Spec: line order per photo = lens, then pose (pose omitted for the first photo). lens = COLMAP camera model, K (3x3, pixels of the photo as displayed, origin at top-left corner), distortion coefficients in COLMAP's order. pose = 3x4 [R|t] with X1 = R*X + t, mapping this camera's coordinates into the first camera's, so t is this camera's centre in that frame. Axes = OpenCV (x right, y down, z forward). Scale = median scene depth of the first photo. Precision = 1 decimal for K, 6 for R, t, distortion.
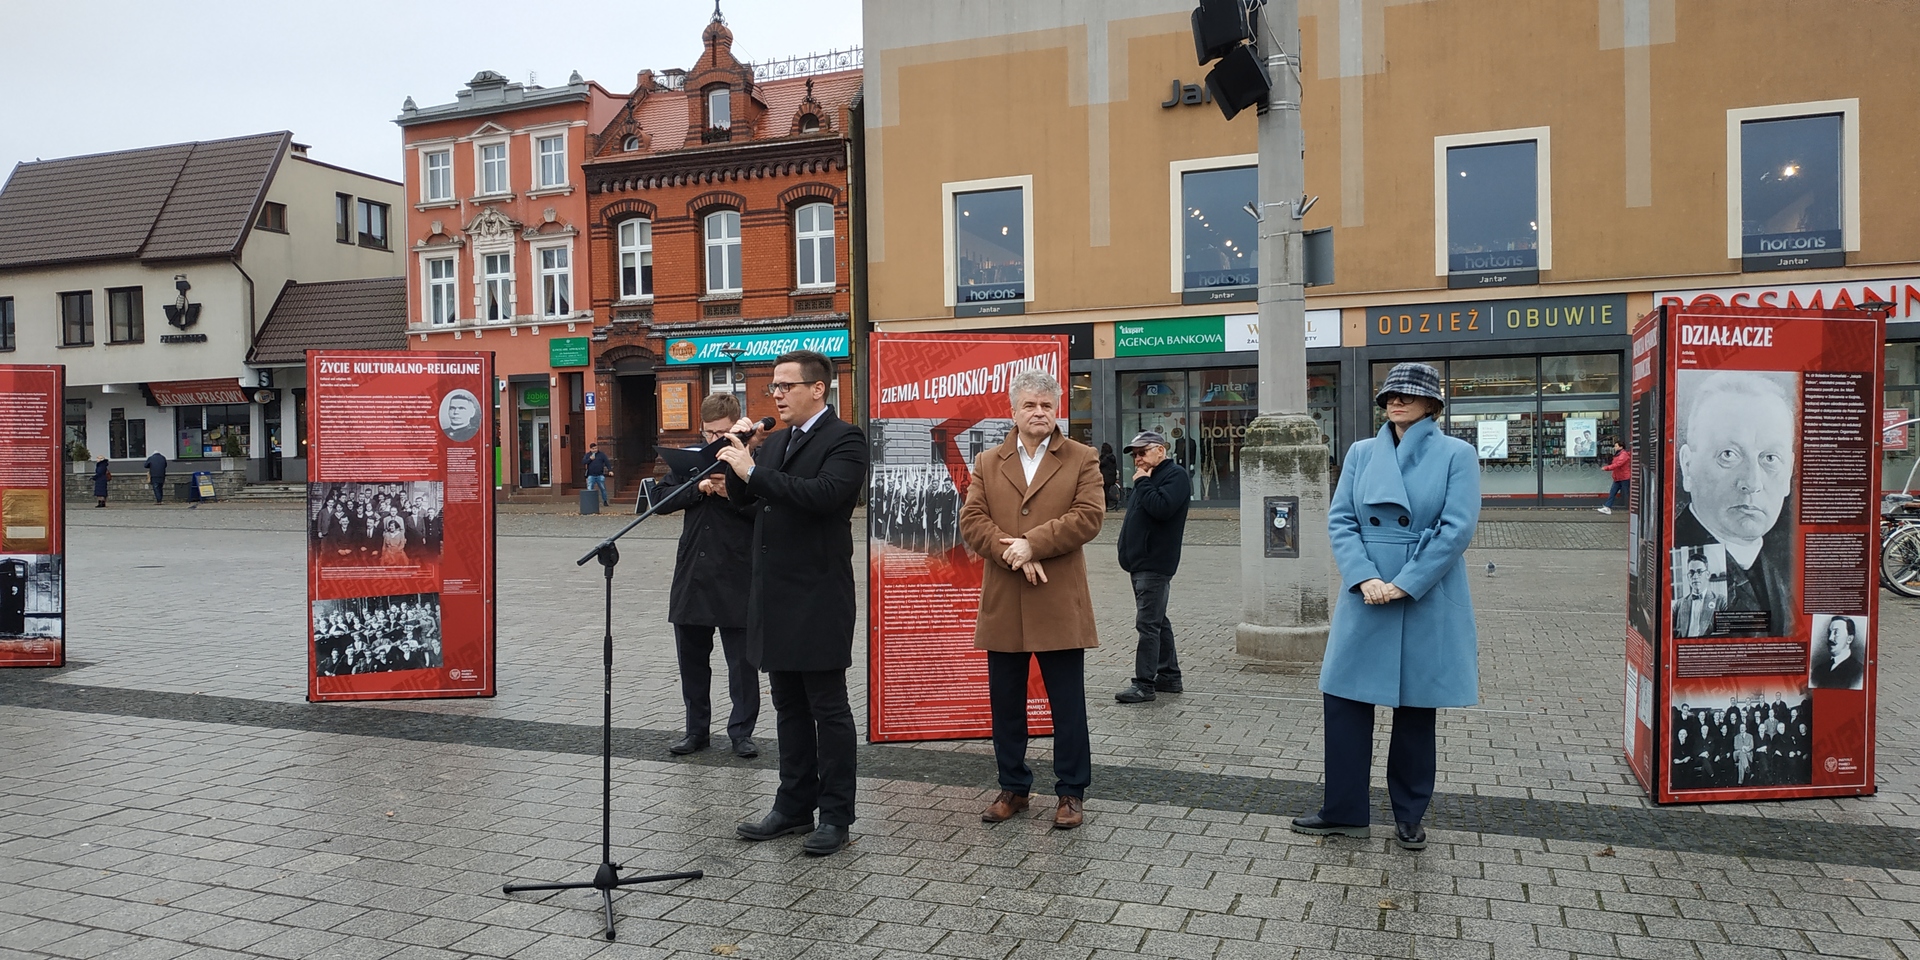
lens RADIAL K [[1453.4, 0, 950.4], [0, 1453.4, 472.4], [0, 0, 1]] dist [0.076744, -0.198875]
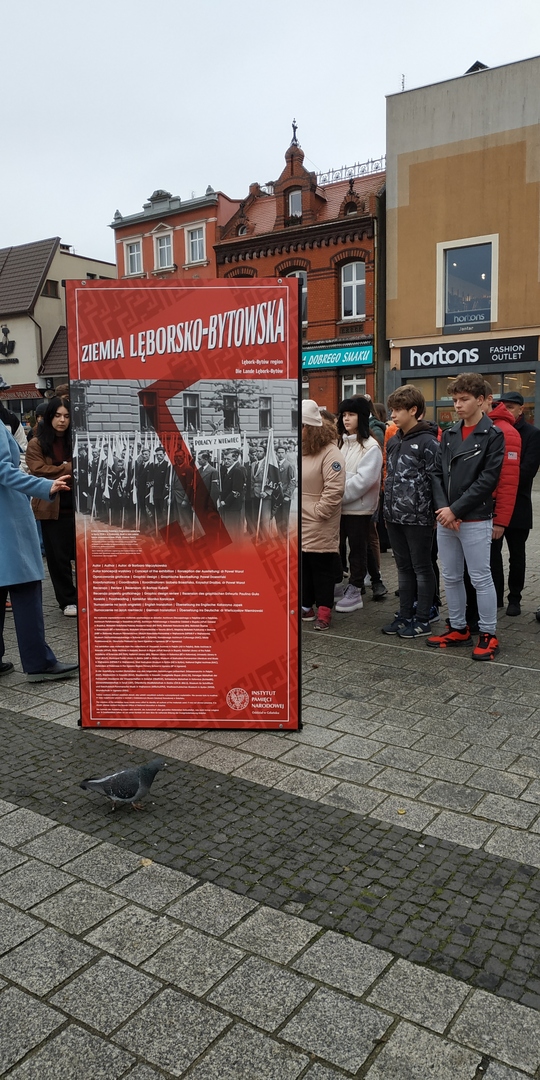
lens RADIAL K [[817.5, 0, 270.0], [0, 817.5, 540.0], [0, 0, 1]] dist [0.076744, -0.198875]
pose [[0.971026, 0.031388, -0.236905, 0.035885], [-0.001882, 0.992310, 0.123763, -0.000416], [0.238968, -0.119731, 0.963618, 0.101675]]
